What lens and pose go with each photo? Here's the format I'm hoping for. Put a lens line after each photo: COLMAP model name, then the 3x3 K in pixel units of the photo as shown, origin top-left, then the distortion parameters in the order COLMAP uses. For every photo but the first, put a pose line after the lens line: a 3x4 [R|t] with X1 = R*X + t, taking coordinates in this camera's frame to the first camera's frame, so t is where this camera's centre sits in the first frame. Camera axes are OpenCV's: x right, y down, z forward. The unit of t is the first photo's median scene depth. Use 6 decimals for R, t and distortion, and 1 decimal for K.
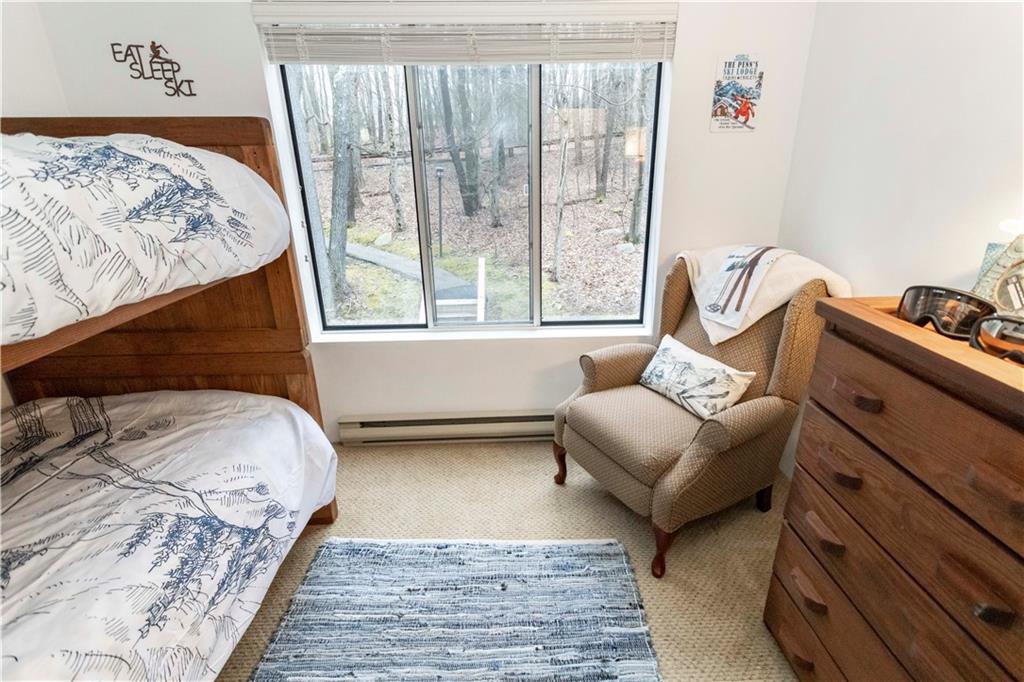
lens RADIAL K [[482.7, 0, 515.9], [0, 482.7, 337.4], [0, 0, 1]] dist [0.008246, 0.003019]
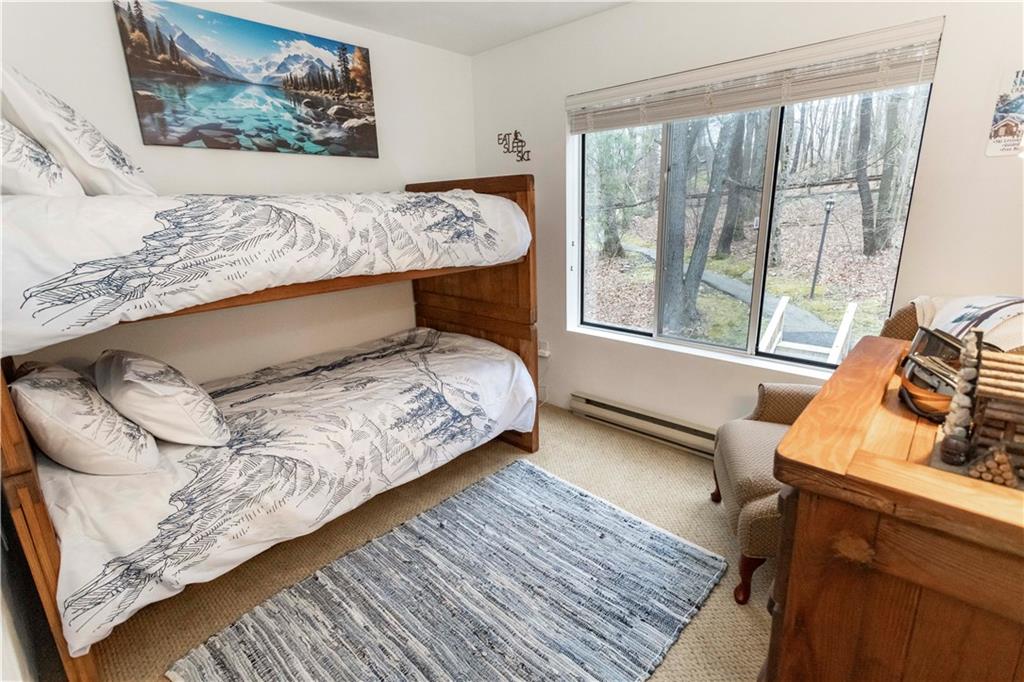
lens RADIAL K [[482.7, 0, 513.0], [0, 482.7, 337.8], [0, 0, 1]] dist [0.008246, 0.003019]
pose [[0.708366, 0.181884, -0.682008, 0.602763], [-0.224309, 0.974149, 0.026817, 0.042895], [0.669255, 0.133985, 0.730853, -0.131996]]
